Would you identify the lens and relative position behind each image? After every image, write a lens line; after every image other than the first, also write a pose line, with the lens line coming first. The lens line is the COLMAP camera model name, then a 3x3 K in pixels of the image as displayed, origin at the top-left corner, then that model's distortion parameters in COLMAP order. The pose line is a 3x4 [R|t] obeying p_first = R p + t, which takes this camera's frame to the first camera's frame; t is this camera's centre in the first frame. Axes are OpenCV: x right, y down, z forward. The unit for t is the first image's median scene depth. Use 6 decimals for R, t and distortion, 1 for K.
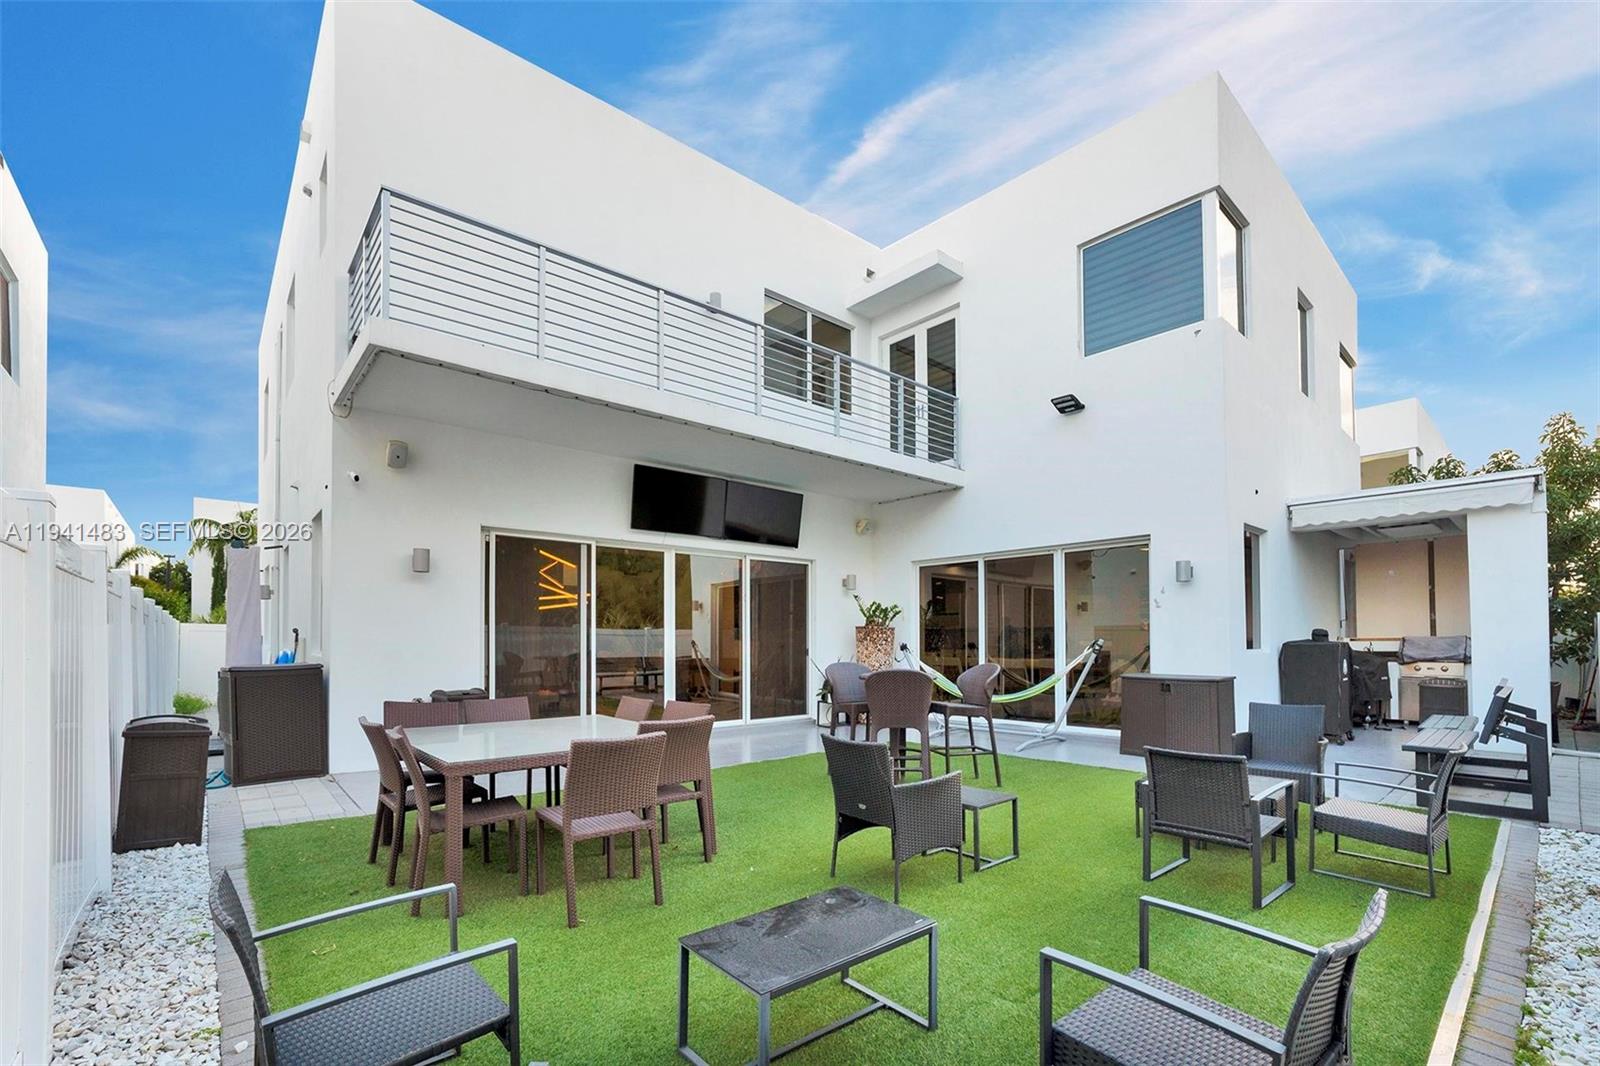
lens RADIAL K [[694.1, 0, 799.3], [0, 694.1, 629.4], [0, 0, 1]] dist [-0.022176, 0.000144]
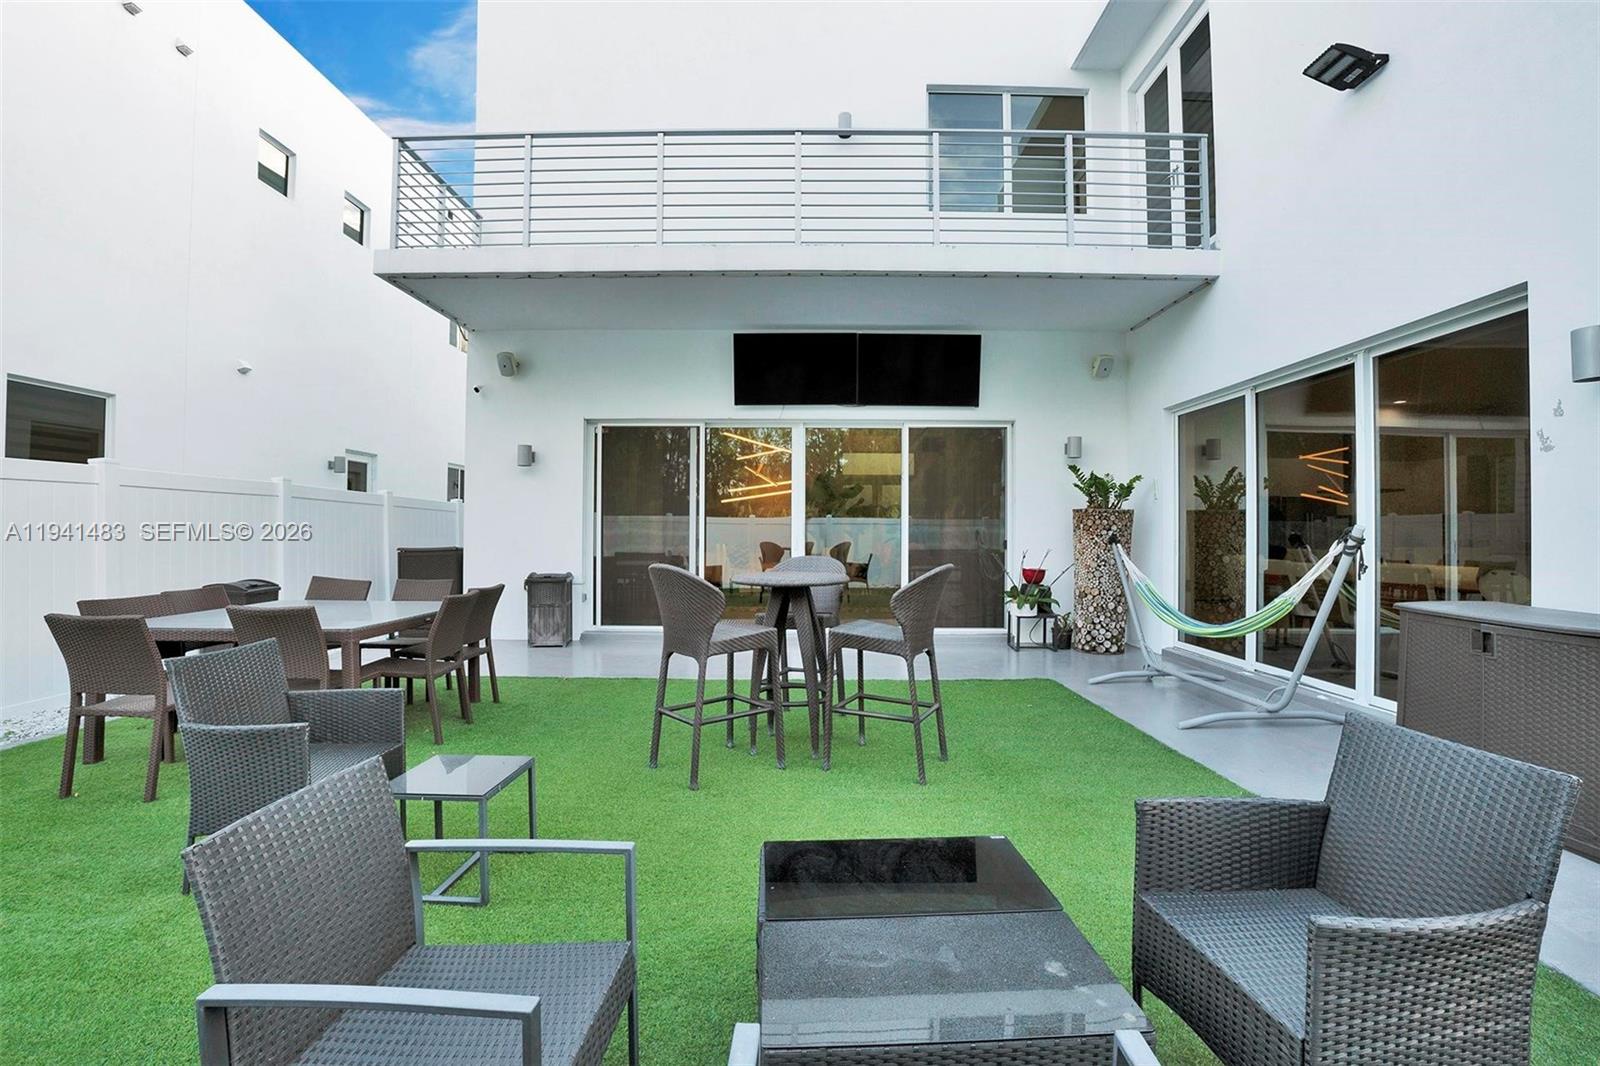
lens RADIAL K [[693.7, 0, 798.0], [0, 693.7, 524.4], [0, 0, 1]] dist [-0.062711, 0.020864]
pose [[0.749846, 0.002671, -0.661608, 0.347010], [0.006413, 0.999916, 0.011305, 0.000661], [0.661582, -0.012719, 0.749765, 0.309740]]
